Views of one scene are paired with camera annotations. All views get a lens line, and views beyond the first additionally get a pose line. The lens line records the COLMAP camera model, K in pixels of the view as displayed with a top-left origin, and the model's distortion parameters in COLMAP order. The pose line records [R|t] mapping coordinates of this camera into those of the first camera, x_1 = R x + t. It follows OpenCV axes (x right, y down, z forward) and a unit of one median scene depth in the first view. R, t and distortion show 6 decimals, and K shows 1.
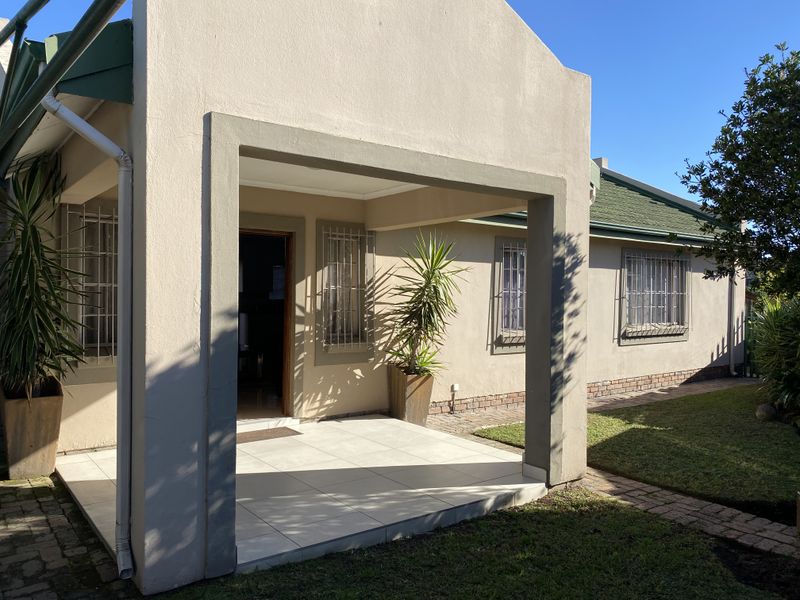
lens RADIAL K [[612.5, 0, 400.0], [0, 612.5, 300.0], [0, 0, 1]] dist [0.016257, 0.006863]
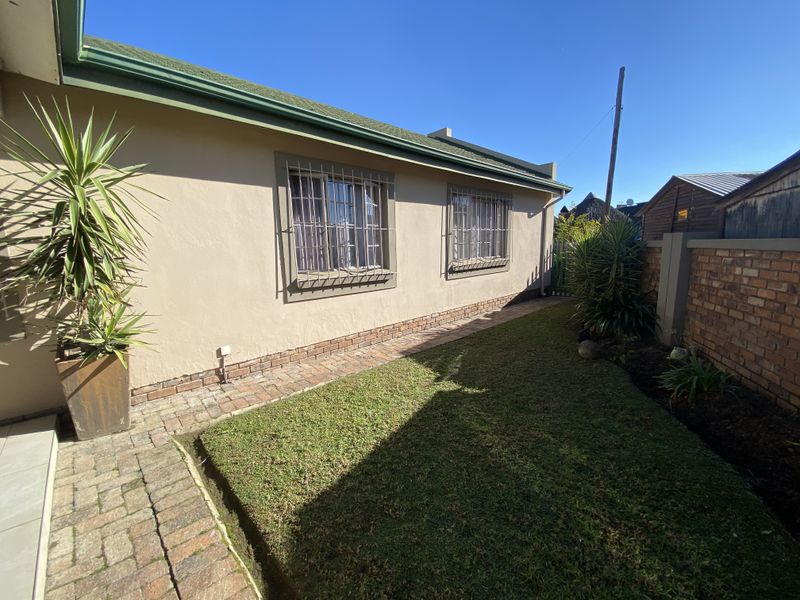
lens RADIAL K [[322.0, 0, 397.9], [0, 322.0, 294.5], [0, 0, 1]] dist [0.057580, -0.039694]
pose [[0.993486, -0.053702, 0.100509, 1.946360], [0.039361, 0.989428, 0.139581, 0.162244], [-0.106942, -0.134716, 0.985096, 4.105953]]
